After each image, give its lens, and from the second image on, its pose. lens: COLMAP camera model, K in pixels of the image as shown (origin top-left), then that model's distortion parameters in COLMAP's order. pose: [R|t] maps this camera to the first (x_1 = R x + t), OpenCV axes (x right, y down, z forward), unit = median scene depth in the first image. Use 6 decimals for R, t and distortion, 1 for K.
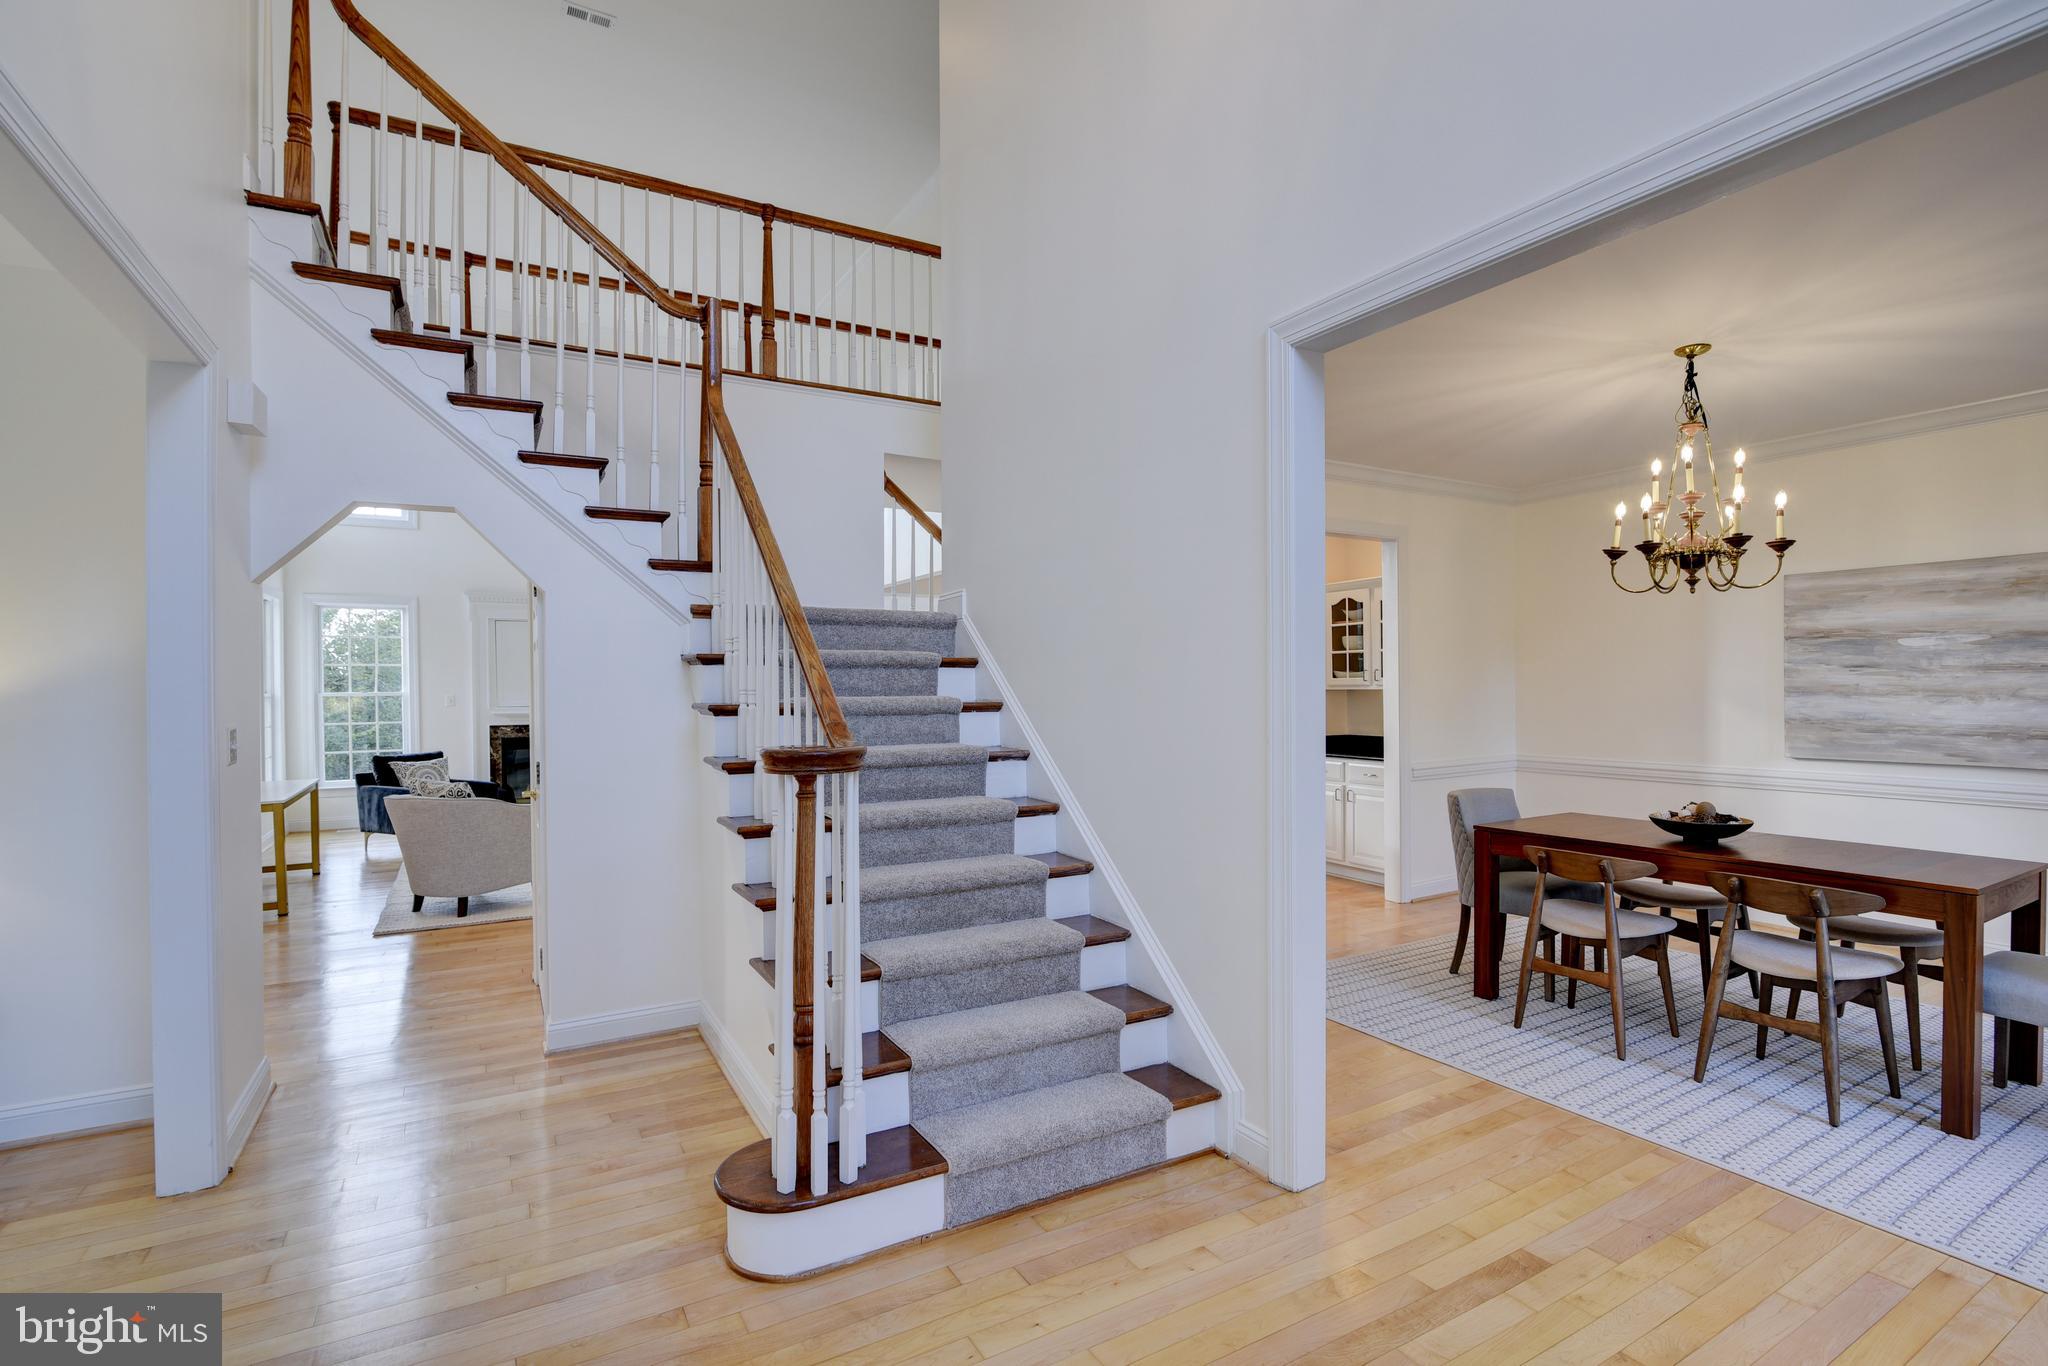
lens RADIAL K [[948.8, 0, 1041.0], [0, 948.8, 694.4], [0, 0, 1]] dist [-0.012992, 0.000284]
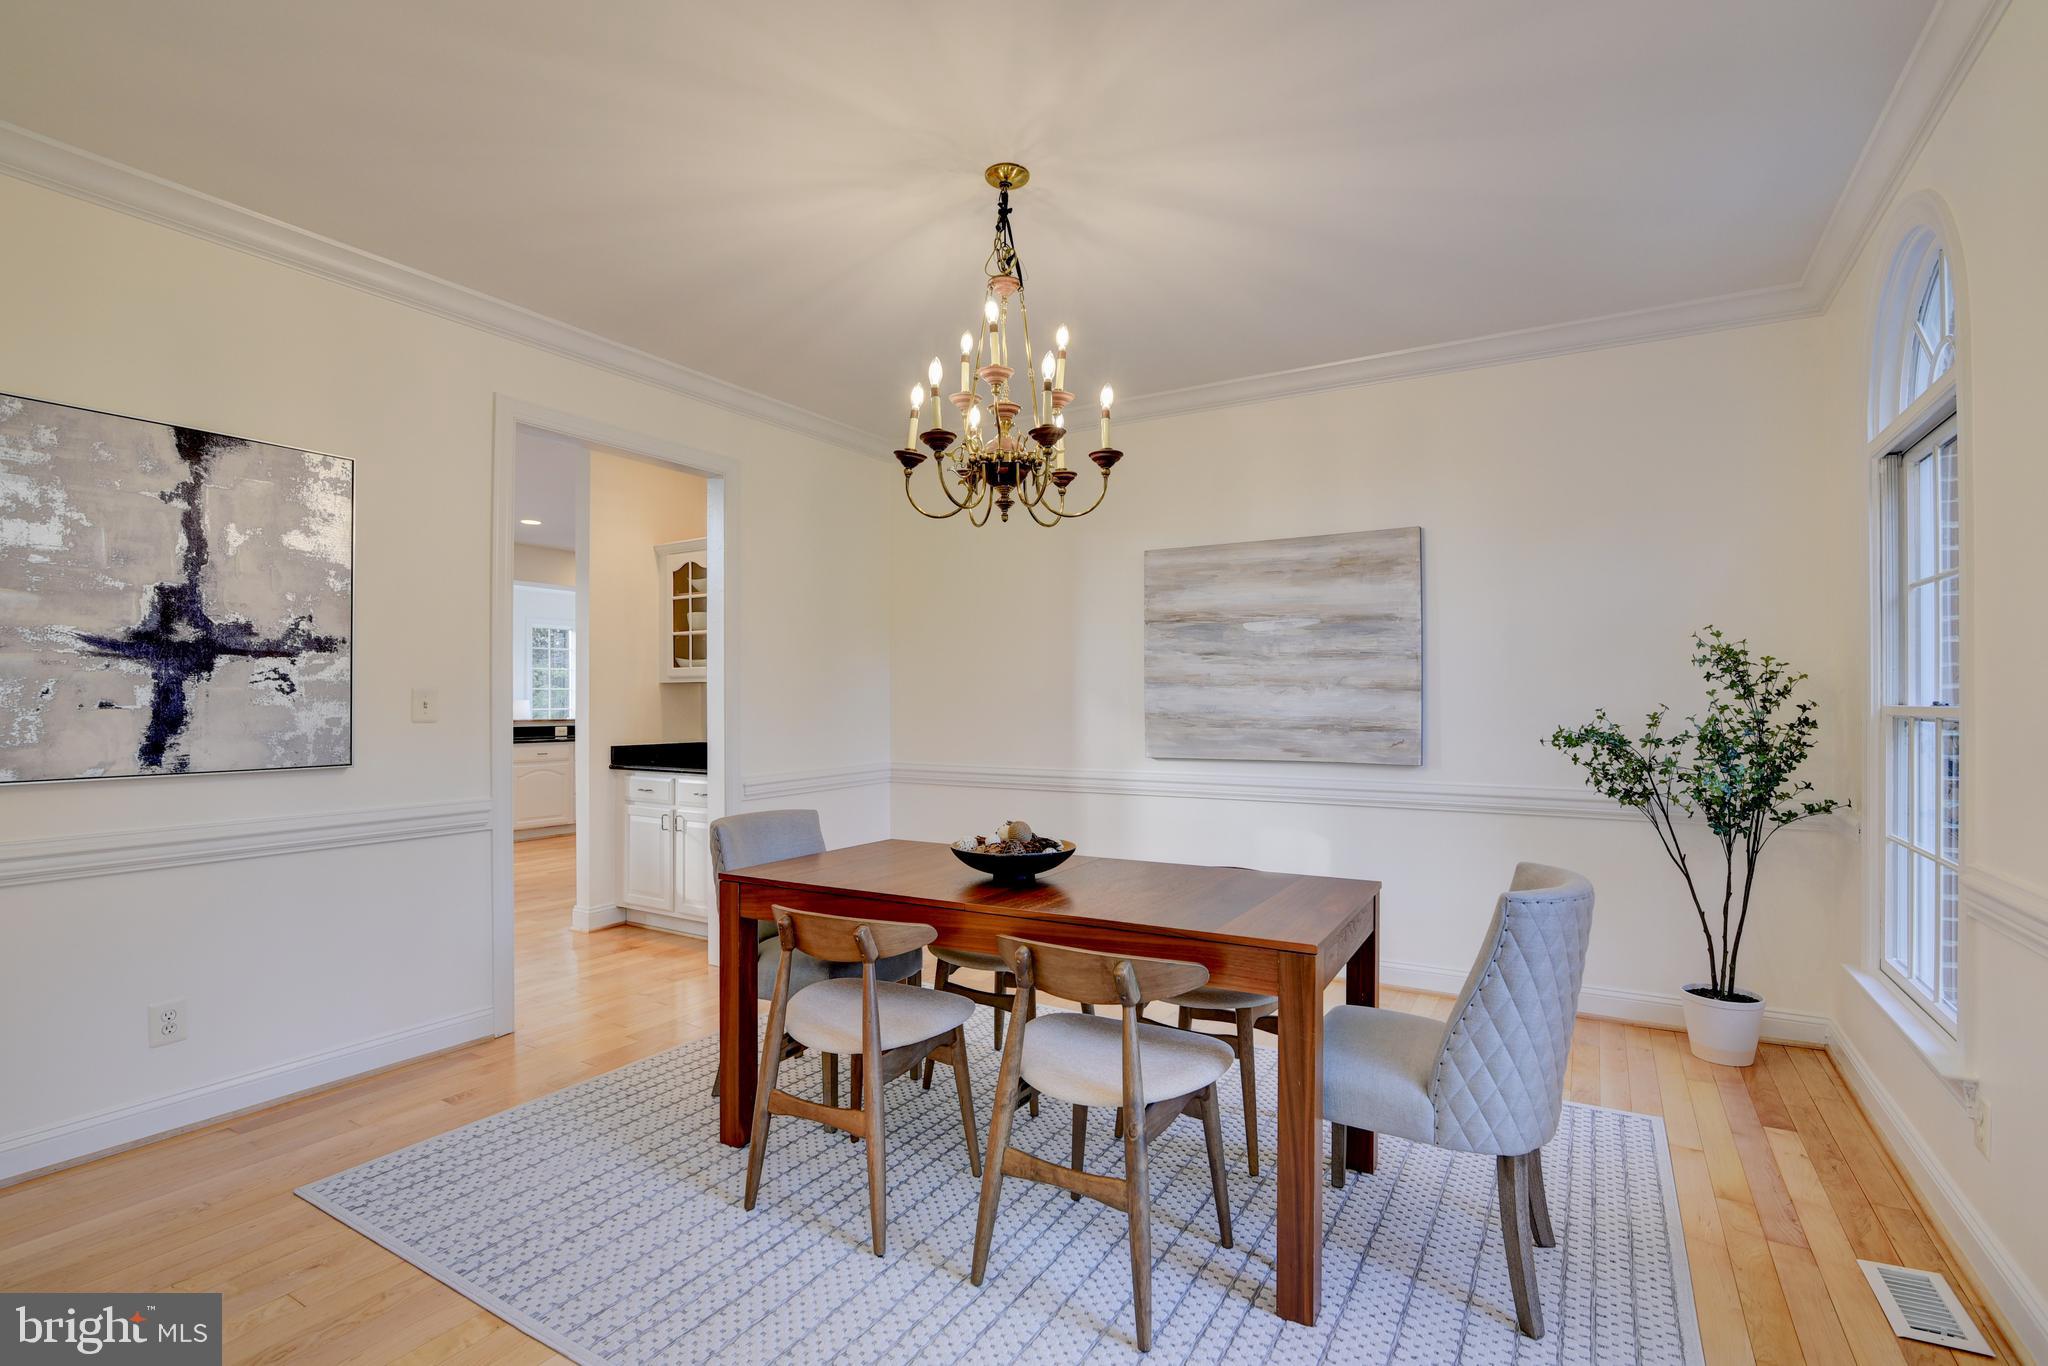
lens RADIAL K [[948.8, 0, 1041.0], [0, 948.8, 694.4], [0, 0, 1]] dist [-0.012992, 0.000284]
pose [[0.870854, 0.009927, 0.491441, 0.352889], [-0.001933, 0.999857, -0.016771, 0.030353], [-0.491537, 0.013655, 0.870749, 0.360116]]
